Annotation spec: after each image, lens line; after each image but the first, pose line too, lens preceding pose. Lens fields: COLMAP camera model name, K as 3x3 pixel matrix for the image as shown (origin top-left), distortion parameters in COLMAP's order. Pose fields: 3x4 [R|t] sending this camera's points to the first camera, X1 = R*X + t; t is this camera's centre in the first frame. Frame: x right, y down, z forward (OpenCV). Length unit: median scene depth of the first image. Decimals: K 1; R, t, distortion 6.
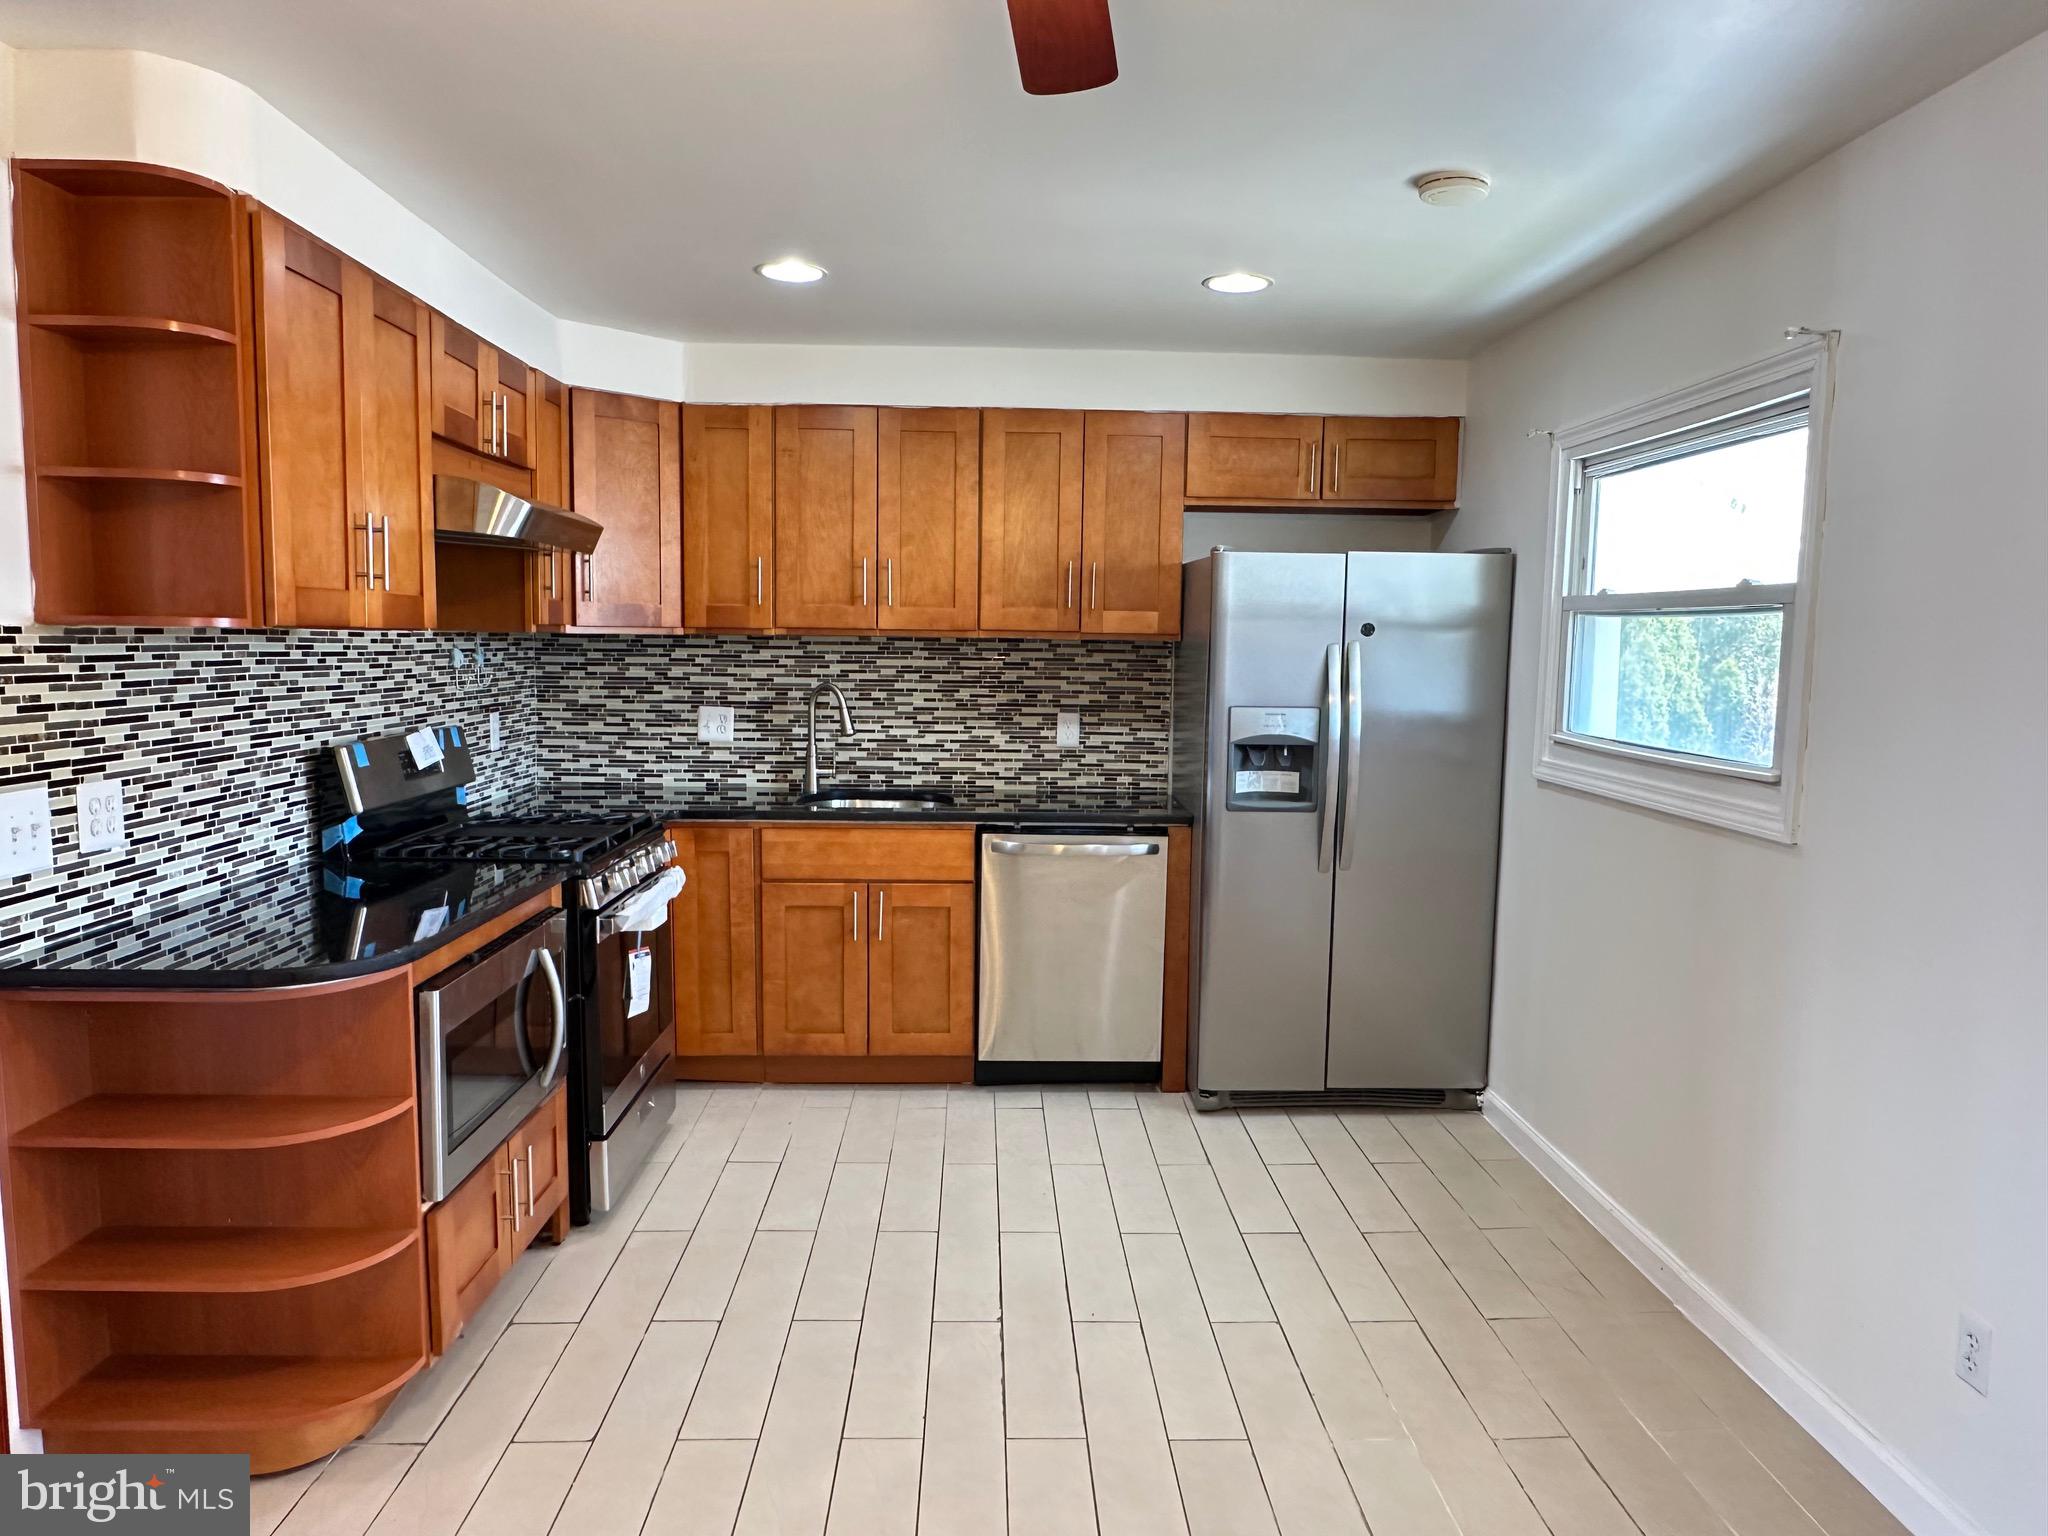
lens RADIAL K [[1378.2, 0, 1027.7], [0, 1378.2, 773.1], [0, 0, 1]] dist [-0.032012, 0.000075]
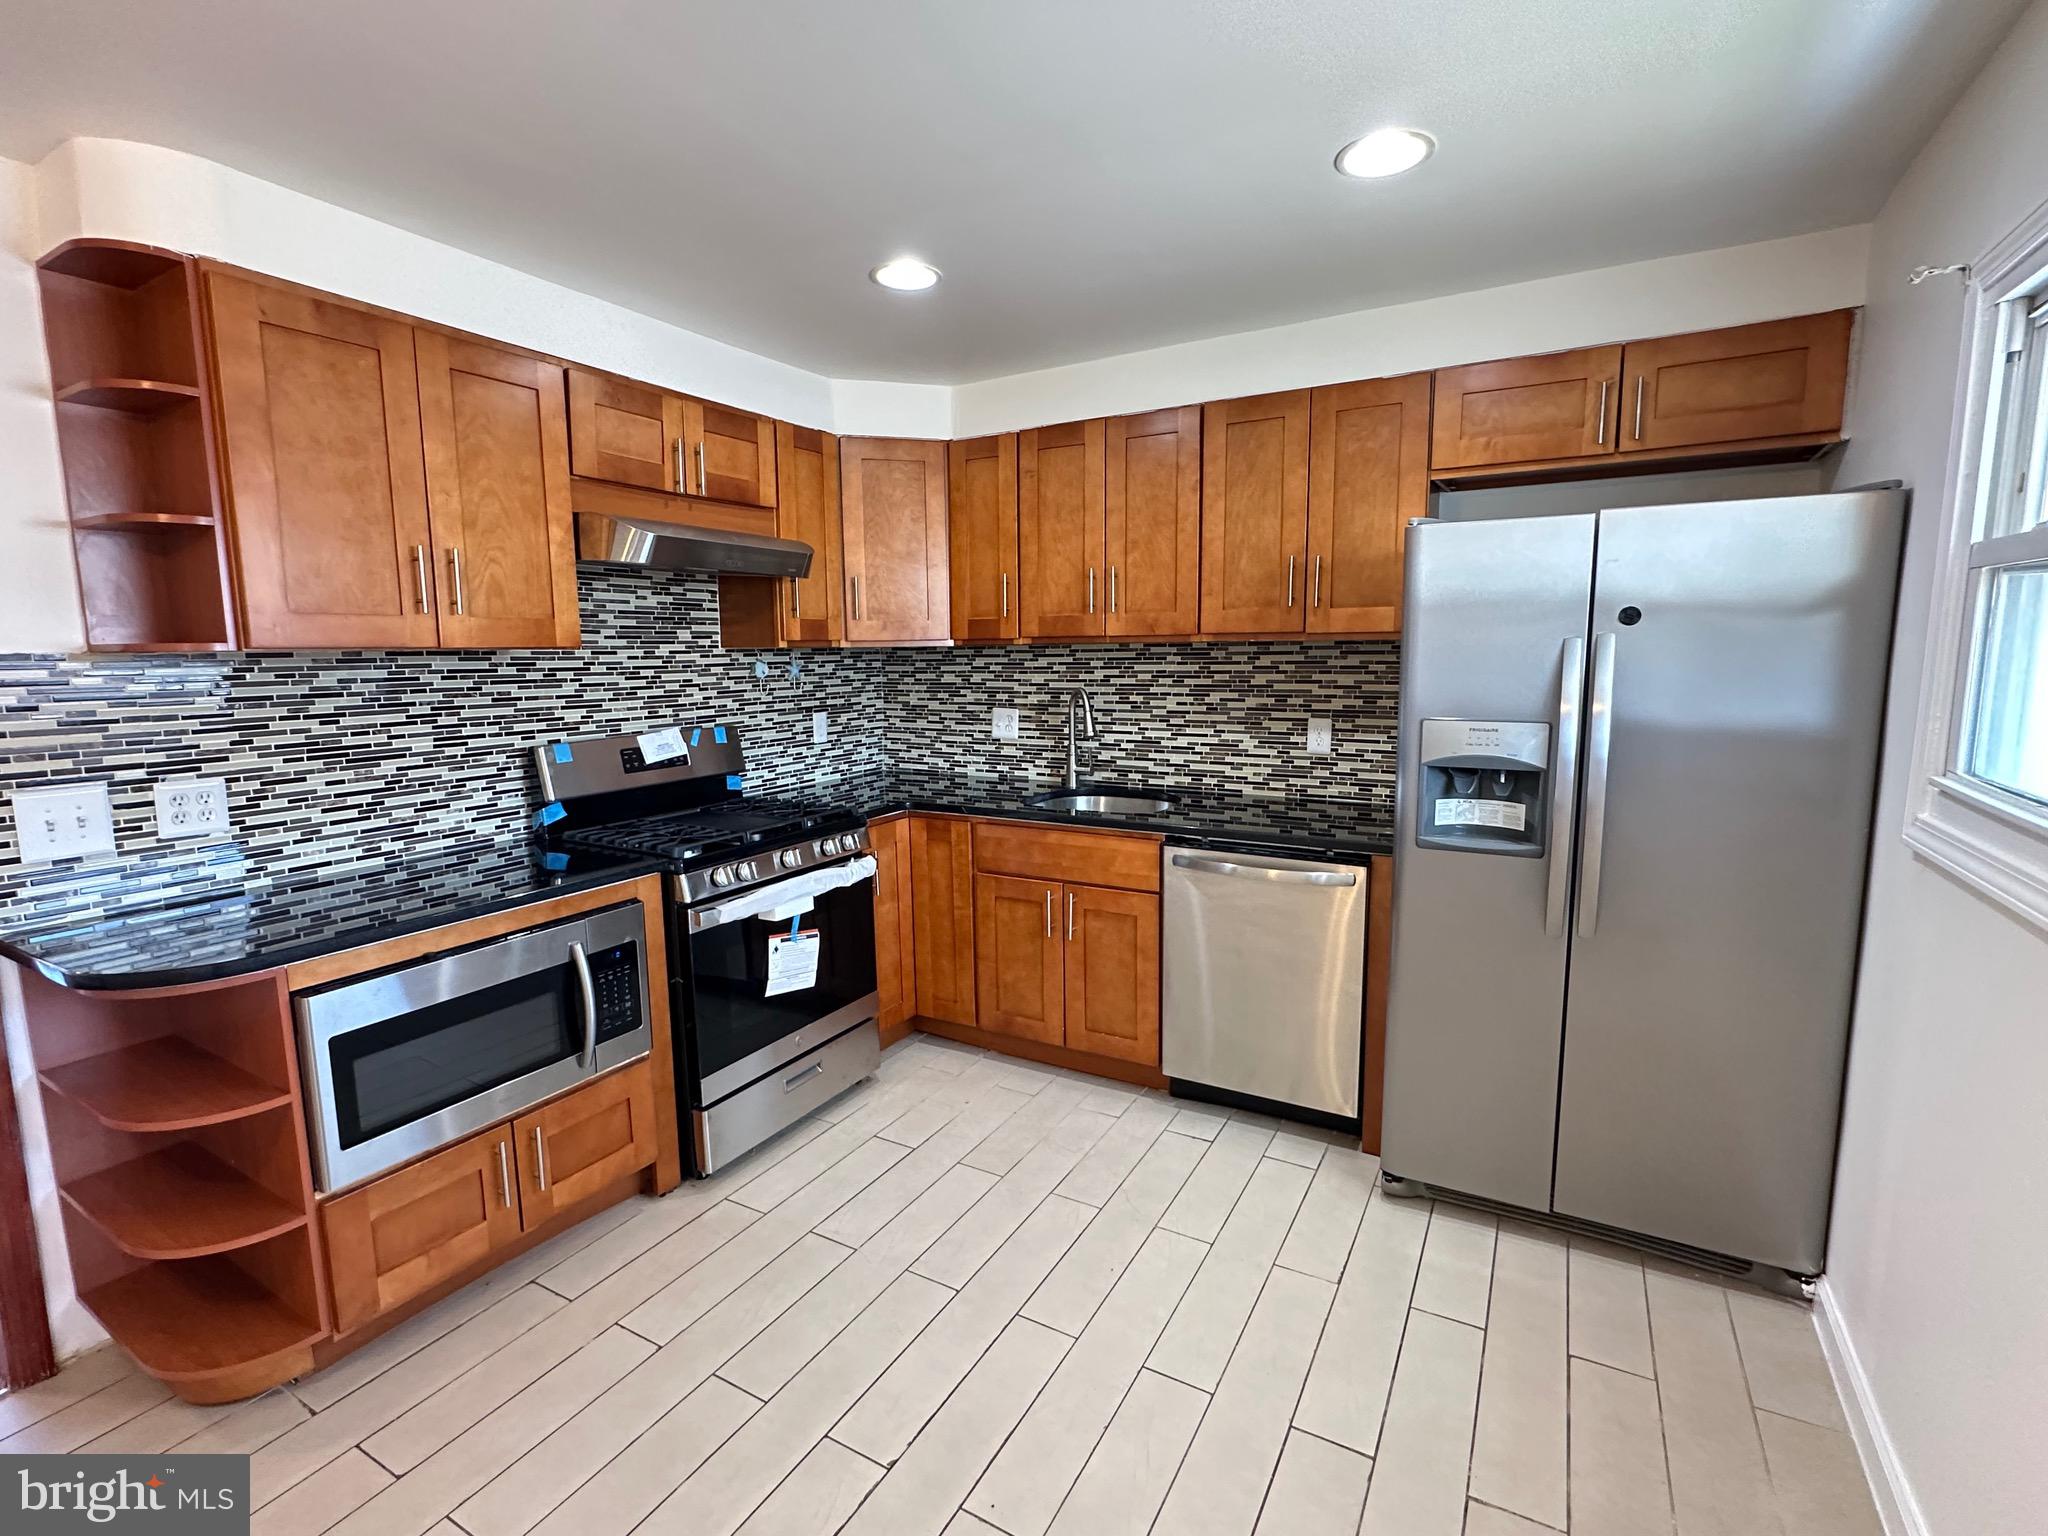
lens RADIAL K [[936.0, 0, 1021.2], [0, 936.0, 765.3], [0, 0, 1]] dist [-0.010541, 0.000246]
pose [[0.850170, 0.041662, -0.524858, 0.223572], [-0.027372, 0.999014, 0.034963, -0.032447], [0.525797, -0.015358, 0.850471, 0.390918]]
